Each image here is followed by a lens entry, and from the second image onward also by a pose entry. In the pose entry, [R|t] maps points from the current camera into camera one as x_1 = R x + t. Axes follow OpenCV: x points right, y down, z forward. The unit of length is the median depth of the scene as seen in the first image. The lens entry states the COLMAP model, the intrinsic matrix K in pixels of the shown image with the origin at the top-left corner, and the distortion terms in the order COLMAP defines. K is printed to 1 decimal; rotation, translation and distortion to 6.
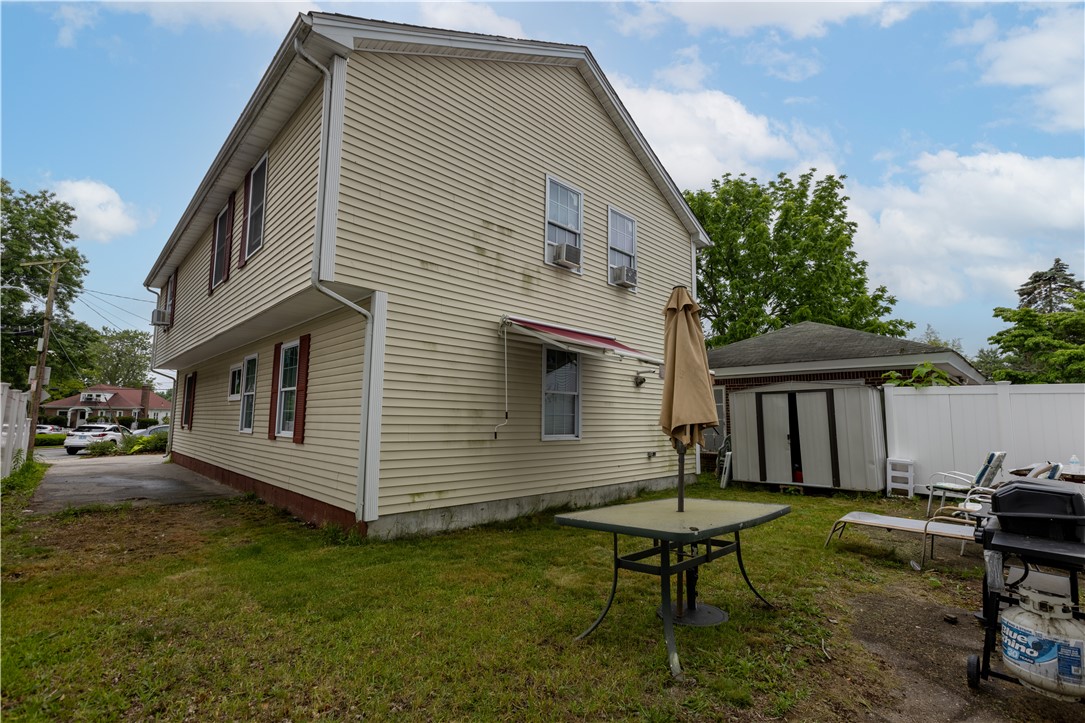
lens RADIAL K [[485.1, 0, 546.4], [0, 485.1, 364.2], [0, 0, 1]] dist [0.004364, -0.000066]
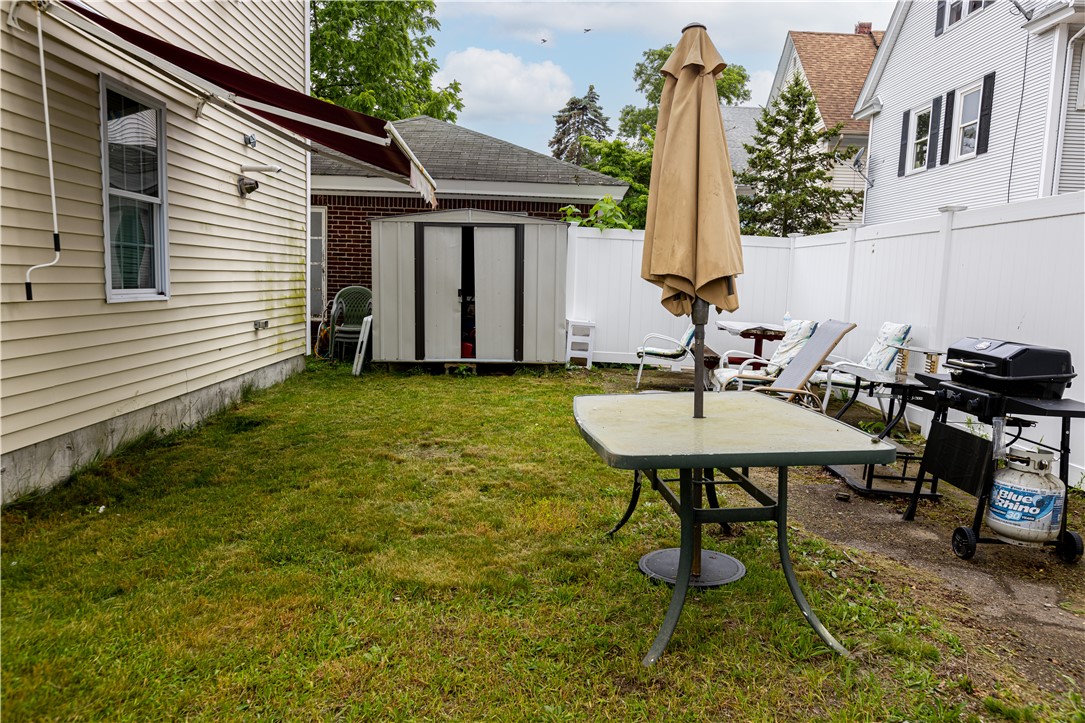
lens RADIAL K [[780.3, 0, 544.3], [0, 780.3, 365.1], [0, 0, 1]] dist [-0.007735, 0.006673]
pose [[0.686871, -0.069349, 0.723463, -0.222649], [-0.106974, 0.974949, 0.195018, 0.027155], [-0.718864, -0.211344, 0.662245, 0.198937]]
